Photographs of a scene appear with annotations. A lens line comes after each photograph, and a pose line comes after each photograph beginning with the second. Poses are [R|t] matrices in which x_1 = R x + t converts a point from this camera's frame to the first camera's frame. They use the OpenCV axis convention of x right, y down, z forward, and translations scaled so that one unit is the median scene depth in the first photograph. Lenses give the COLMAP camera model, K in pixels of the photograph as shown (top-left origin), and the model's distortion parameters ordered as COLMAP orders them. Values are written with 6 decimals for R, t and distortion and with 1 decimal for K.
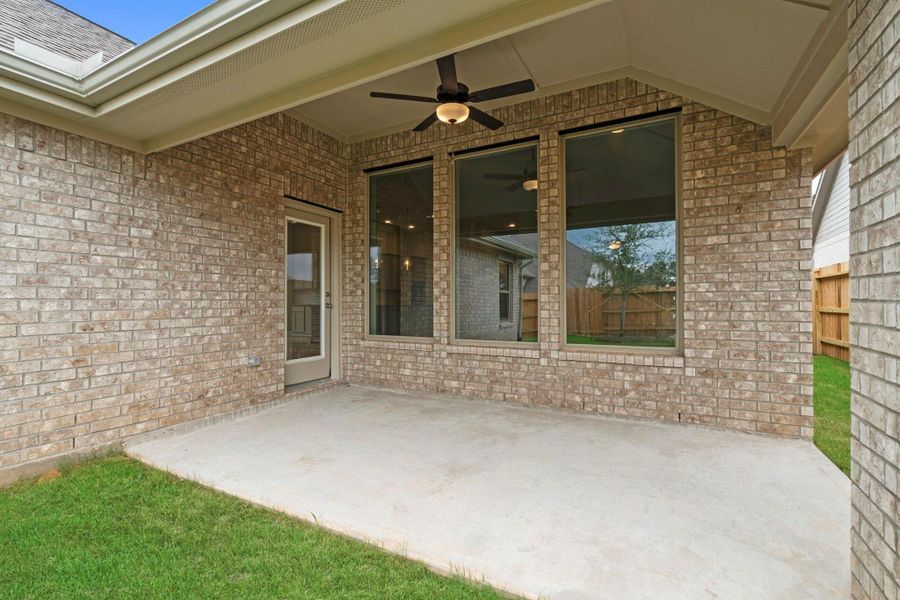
lens RADIAL K [[404.3, 0, 450.0], [0, 404.3, 300.0], [0, 0, 1]] dist [-0.000698, -0.000056]
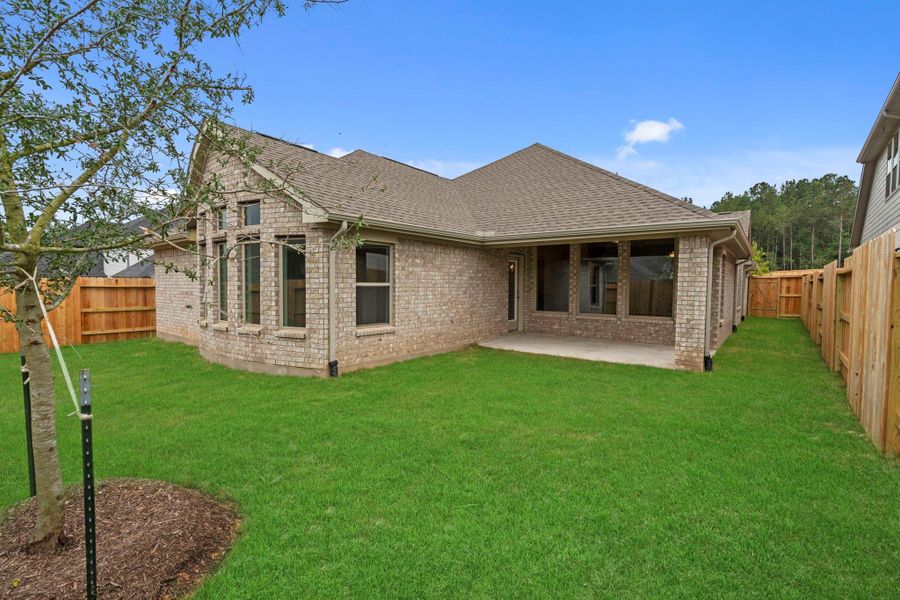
lens RADIAL K [[404.3, 0, 450.0], [0, 404.3, 300.0], [0, 0, 1]] dist [-0.000698, -0.000056]
pose [[0.984139, 0.015433, -0.176728, -0.314781], [-0.007092, 0.998835, 0.047734, -0.086044], [0.177259, -0.045723, 0.983102, -1.450268]]
